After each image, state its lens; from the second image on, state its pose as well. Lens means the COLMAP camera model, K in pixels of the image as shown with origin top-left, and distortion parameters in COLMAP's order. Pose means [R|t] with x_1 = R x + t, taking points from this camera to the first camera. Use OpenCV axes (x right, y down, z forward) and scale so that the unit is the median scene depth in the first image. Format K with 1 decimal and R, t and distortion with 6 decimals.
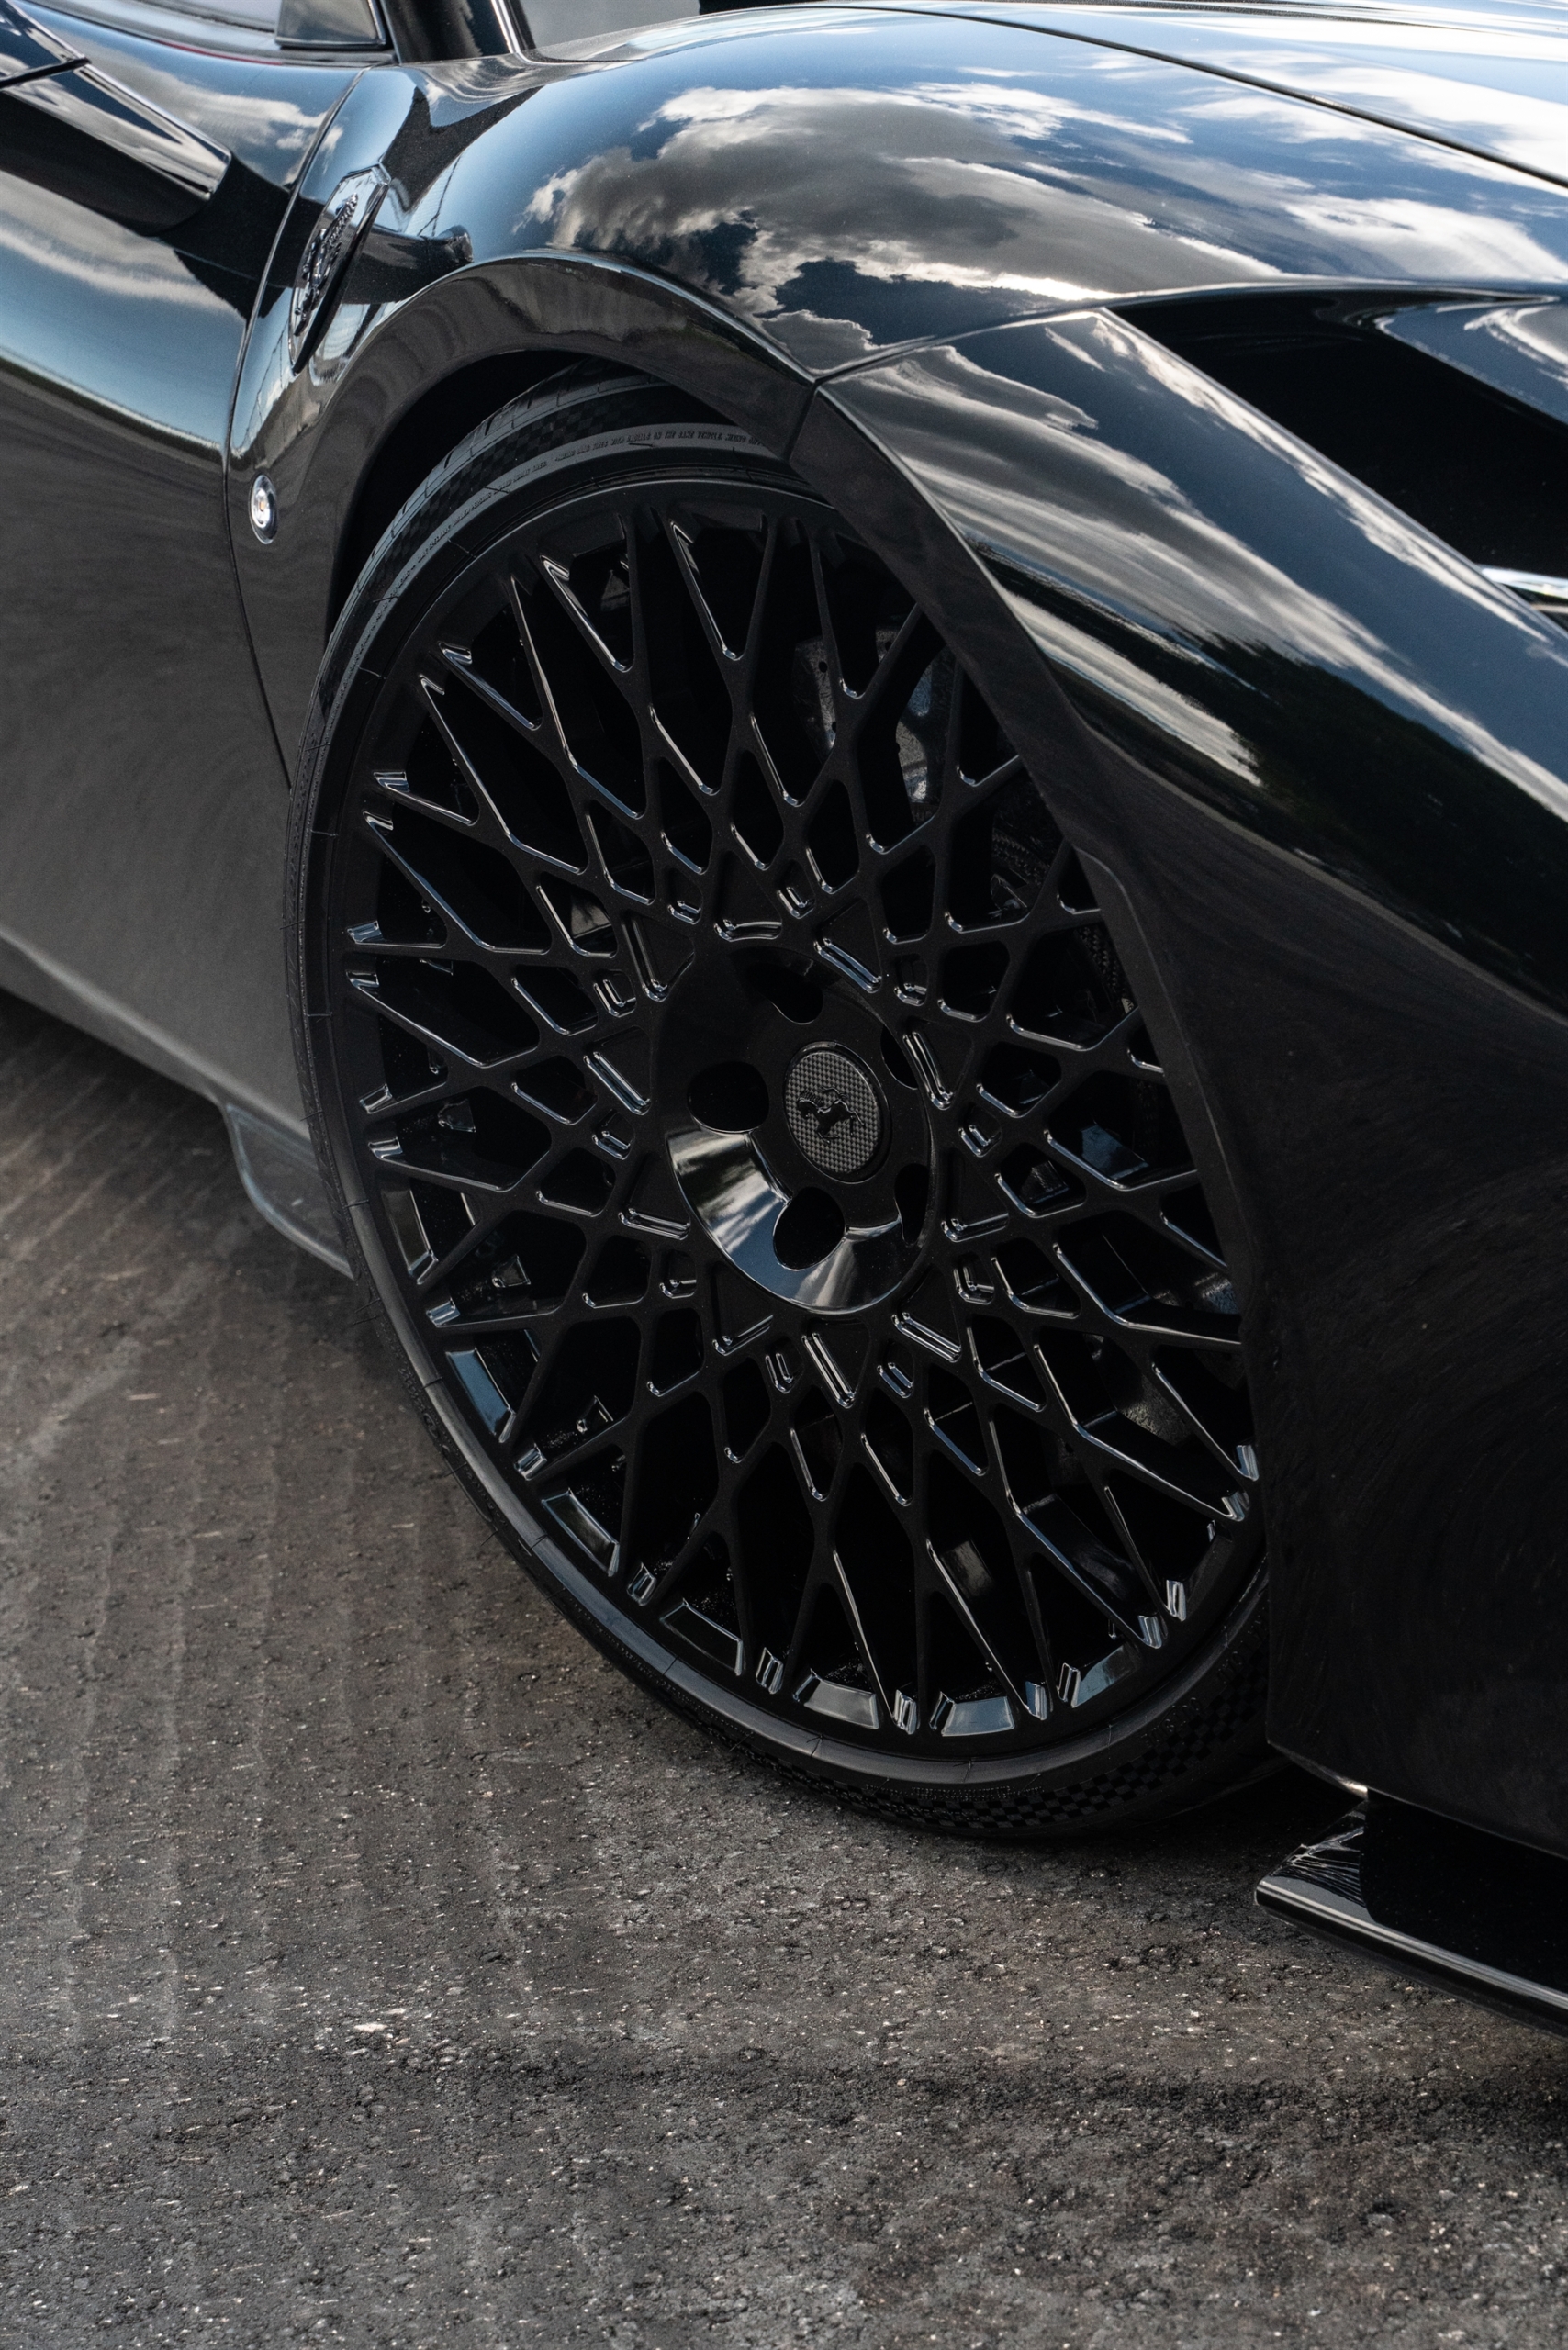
lens RADIAL K [[5252.1, 0, 784.0], [0, 5252.1, 1175.0], [0, 0, 1]] dist [0.023838, -0.277822]
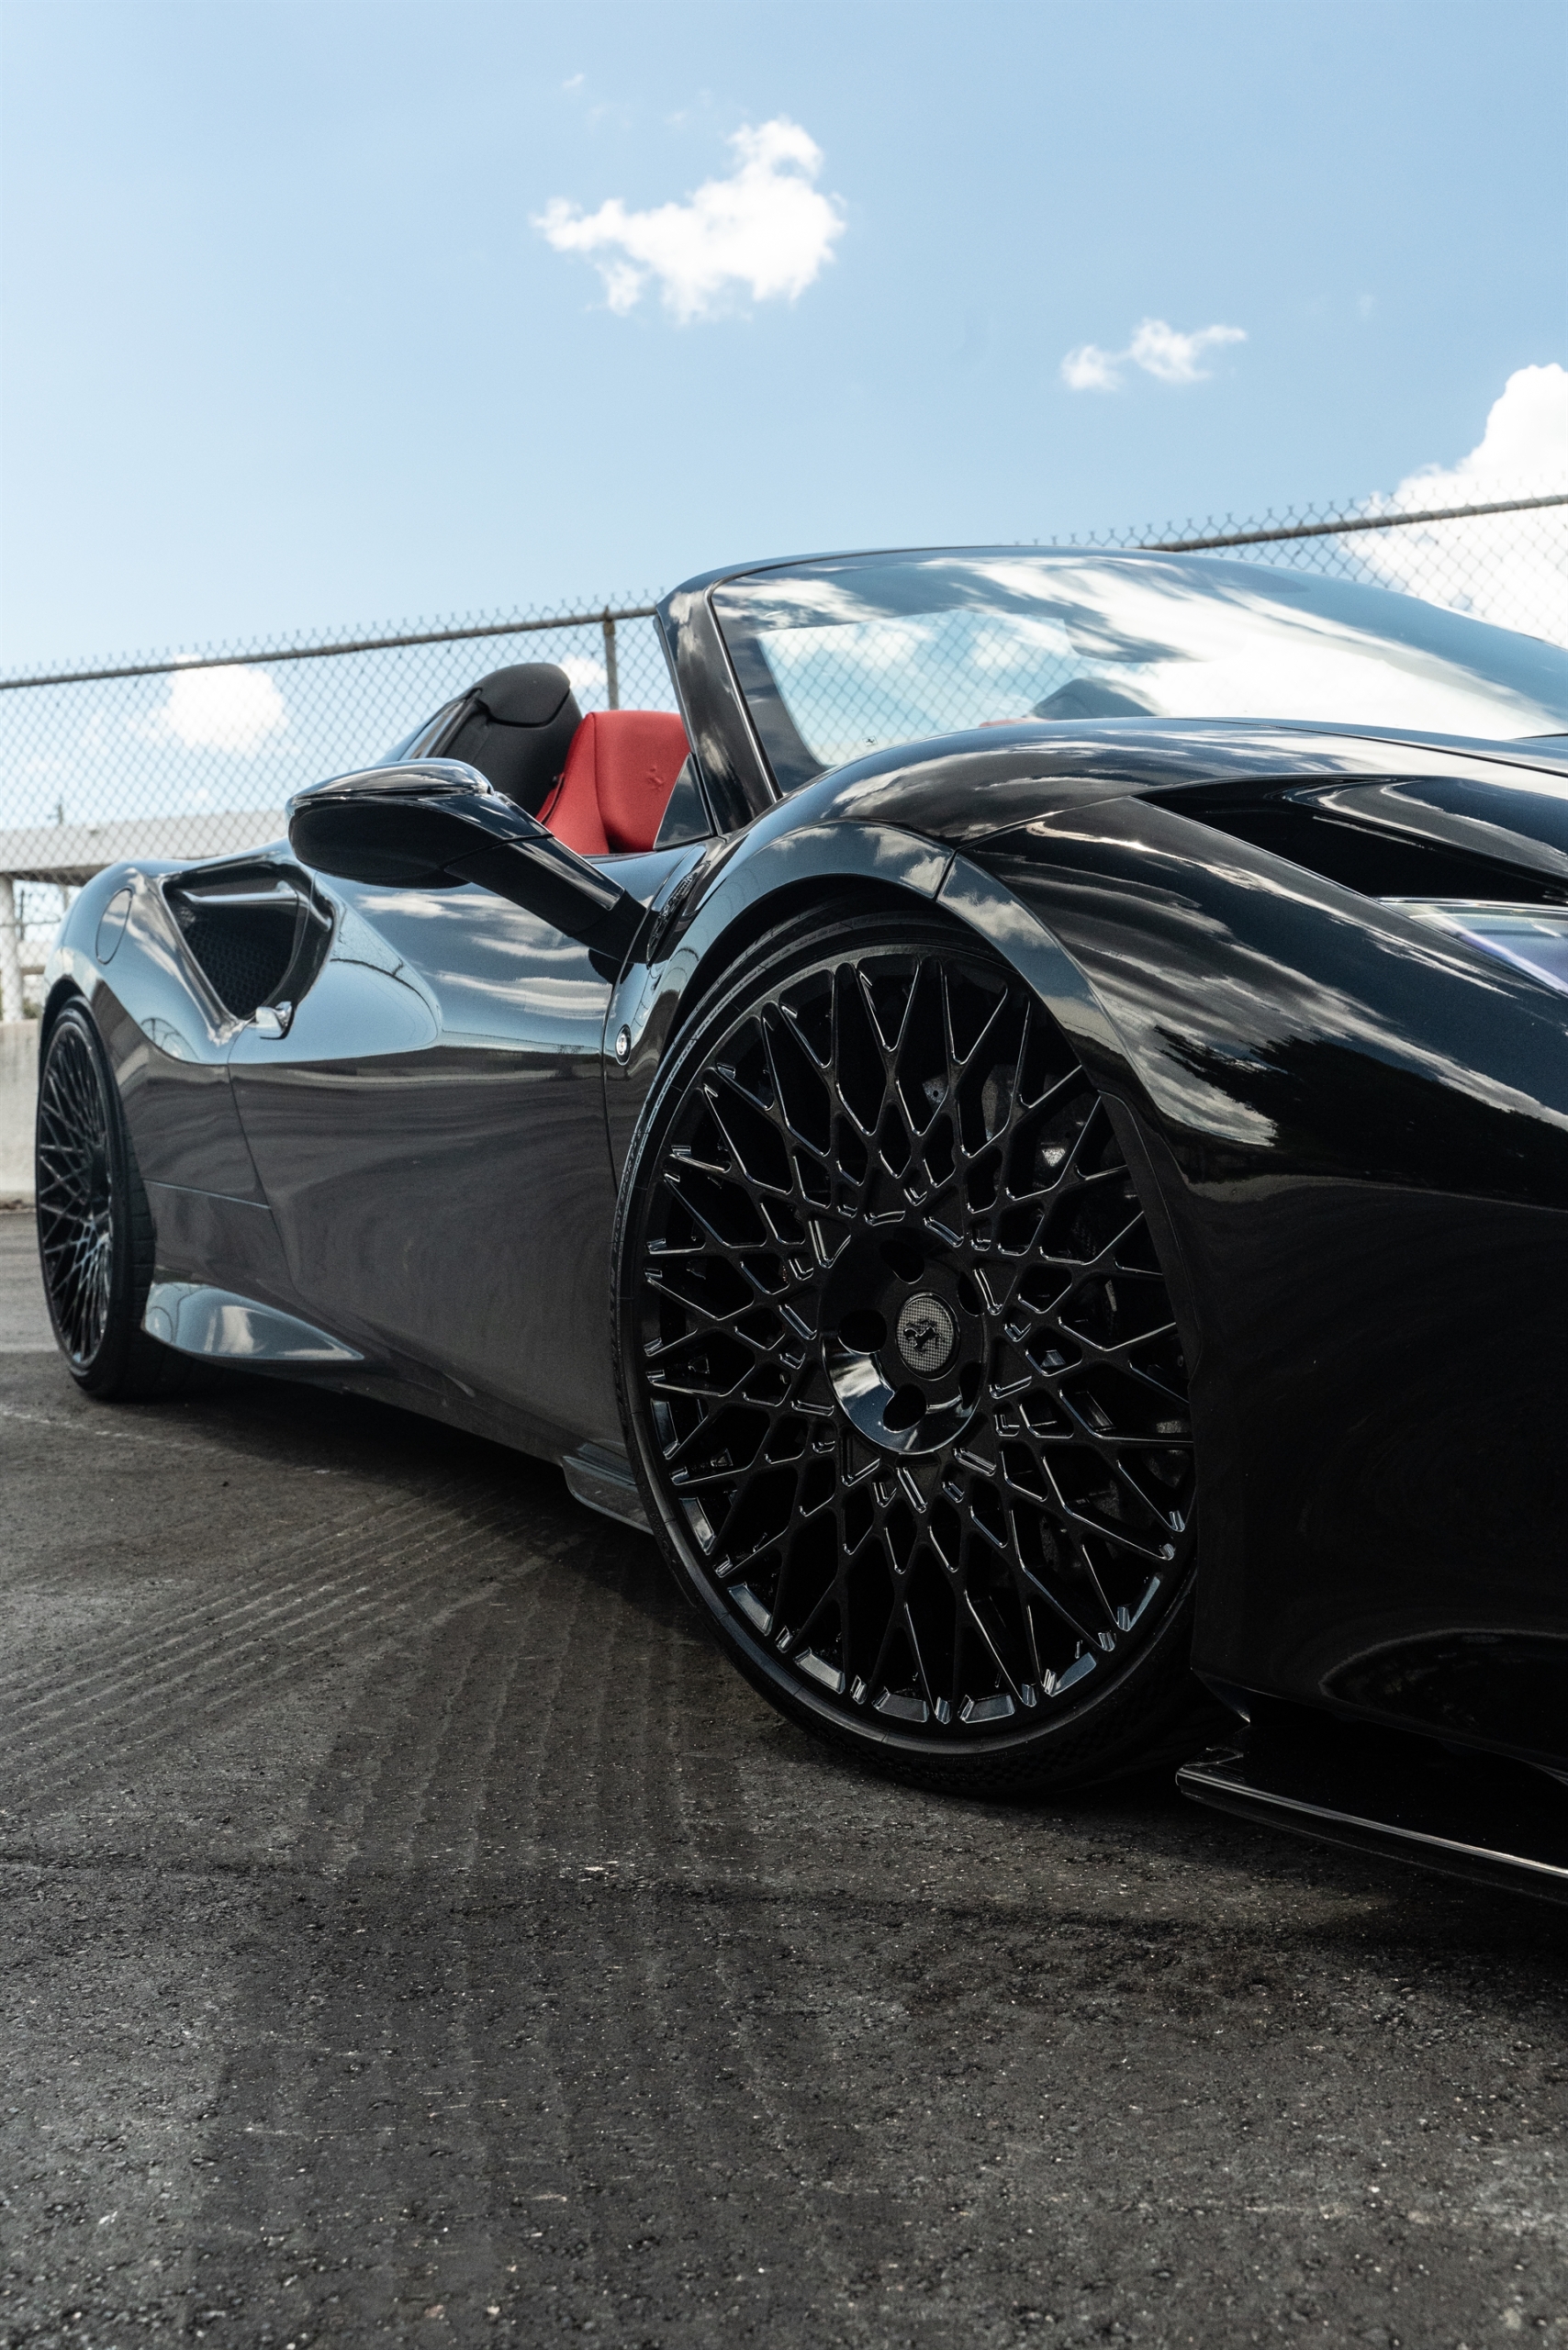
lens RADIAL K [[2373.1, 0, 784.0], [0, 2373.1, 1175.0], [0, 0, 1]] dist [-0.017469, -0.001120]
pose [[0.996396, 0.077480, -0.034534, -0.013845], [-0.084212, 0.952428, -0.292898, 0.169936], [0.010197, 0.294750, 0.955520, 0.262323]]
